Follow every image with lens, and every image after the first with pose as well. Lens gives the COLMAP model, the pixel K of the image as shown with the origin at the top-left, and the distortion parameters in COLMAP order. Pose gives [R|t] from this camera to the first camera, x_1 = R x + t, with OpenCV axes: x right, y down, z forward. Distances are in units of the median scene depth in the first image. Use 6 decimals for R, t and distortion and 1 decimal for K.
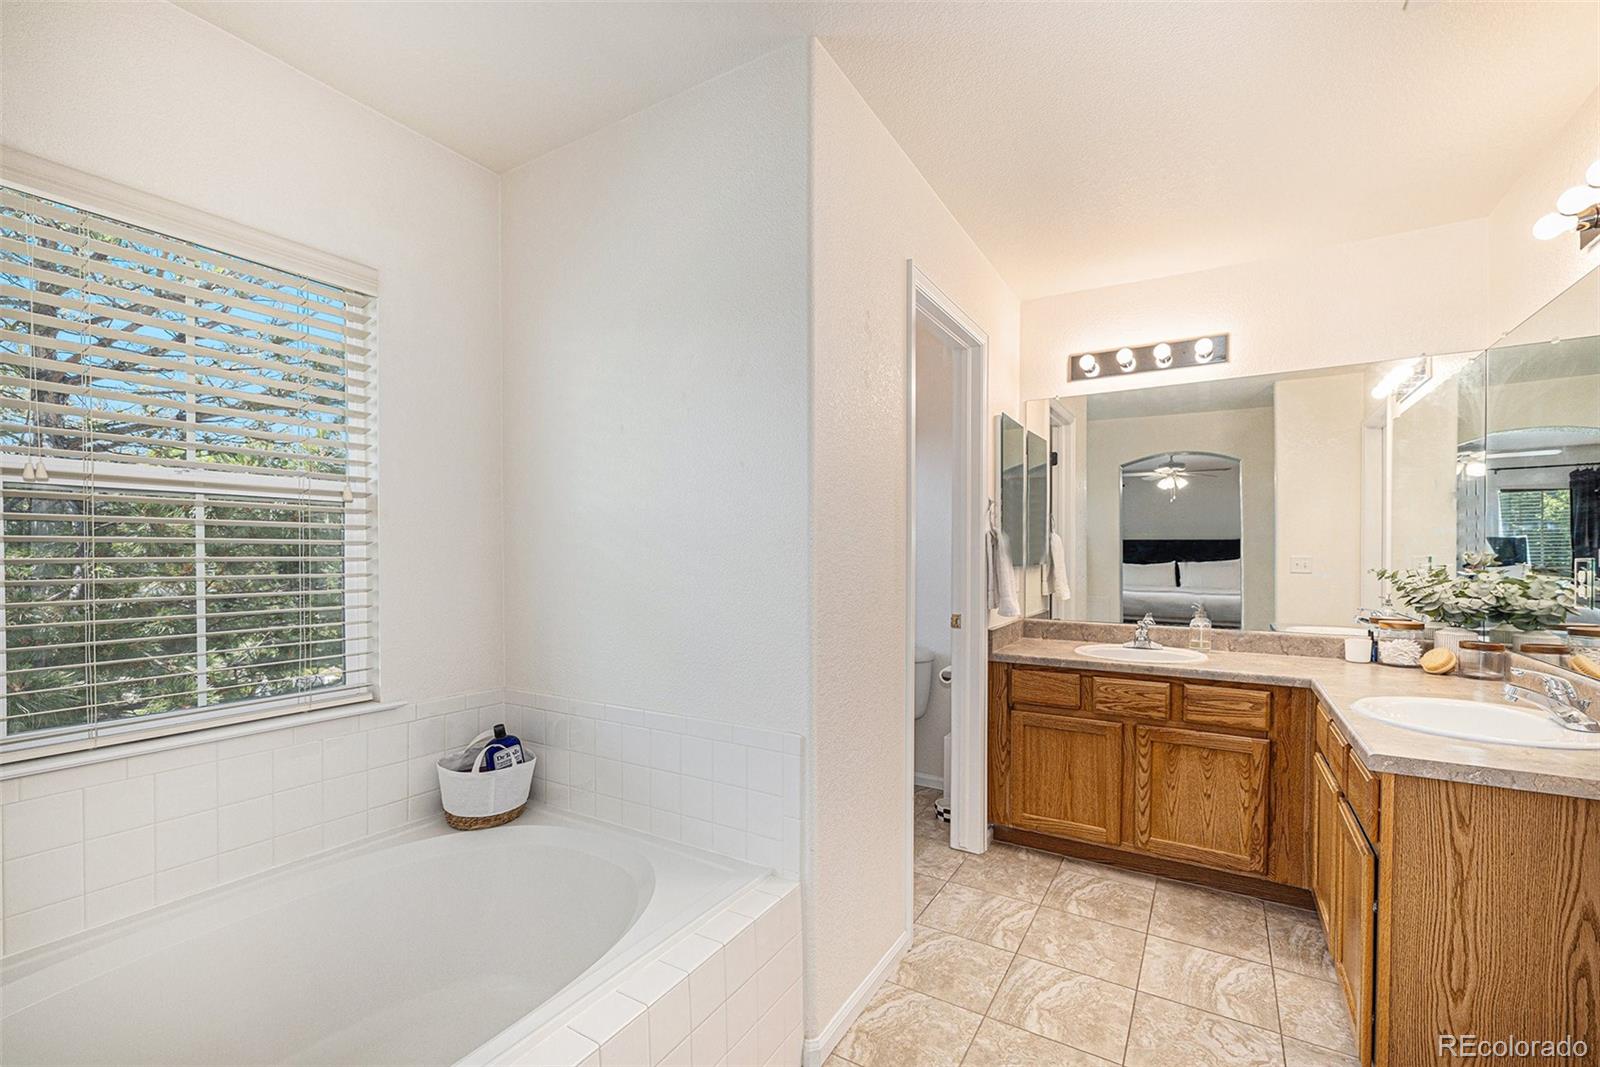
lens RADIAL K [[682.6, 0, 795.5], [0, 682.6, 570.0], [0, 0, 1]] dist [0.000125, -0.000011]
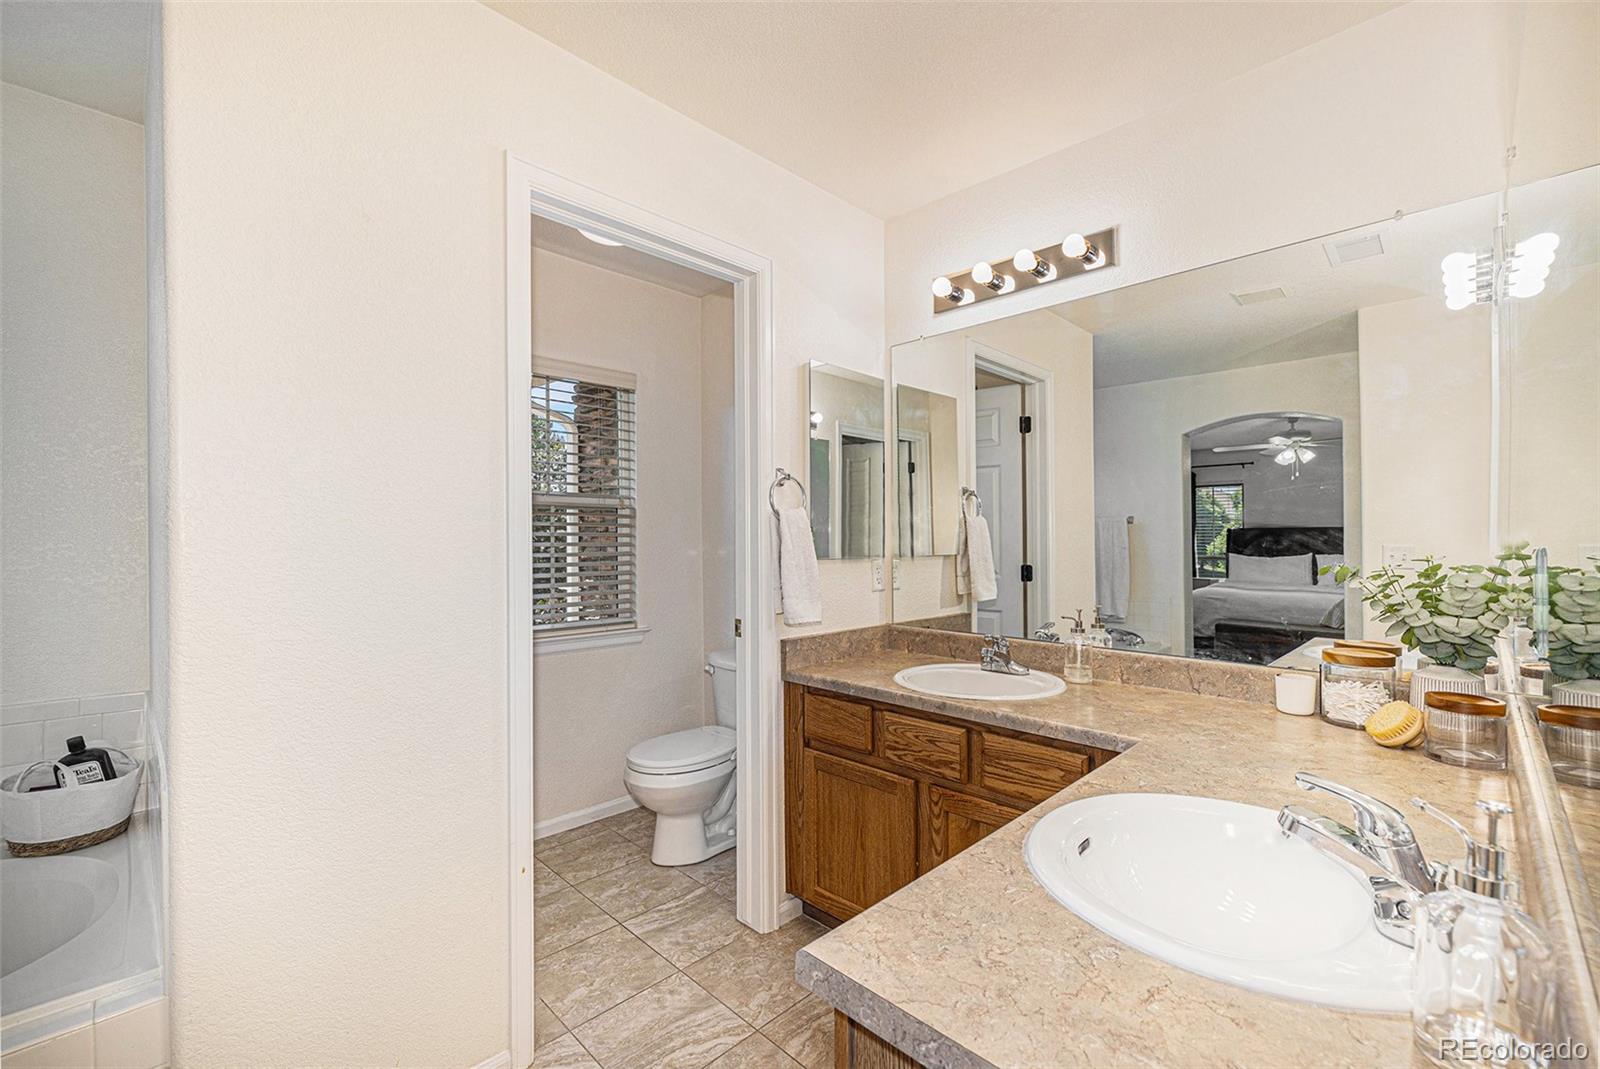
lens RADIAL K [[675.5, 0, 801.0], [0, 675.5, 540.3], [0, 0, 1]] dist [0.008640, 0.000078]
pose [[0.973387, 0.002153, -0.229157, 0.530657], [-0.008442, 0.999614, -0.026469, -0.006651], [0.229011, 0.027699, 0.973030, 0.281364]]
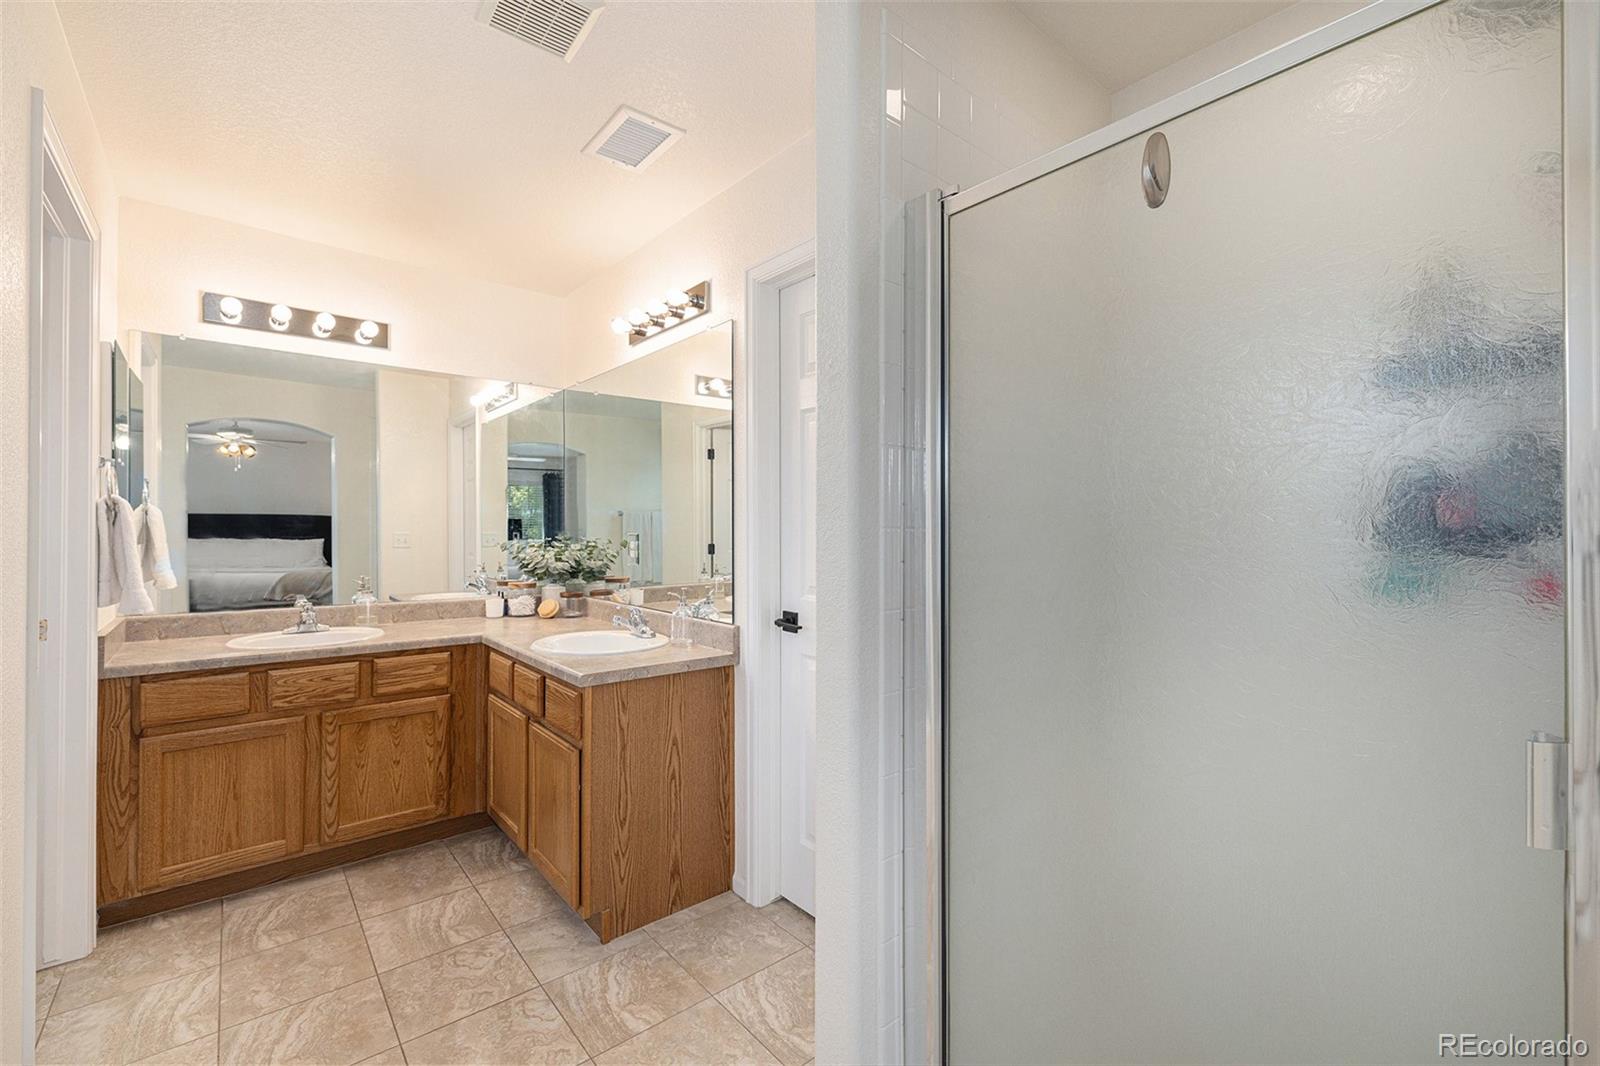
lens RADIAL K [[677.4, 0, 803.1], [0, 677.4, 526.9], [0, 0, 1]] dist [0.001833, -0.000056]
pose [[0.313083, 0.005060, 0.949712, -0.182290], [0.020940, 0.999706, -0.012229, -0.003941], [-0.949495, 0.023715, 0.312885, 0.072500]]
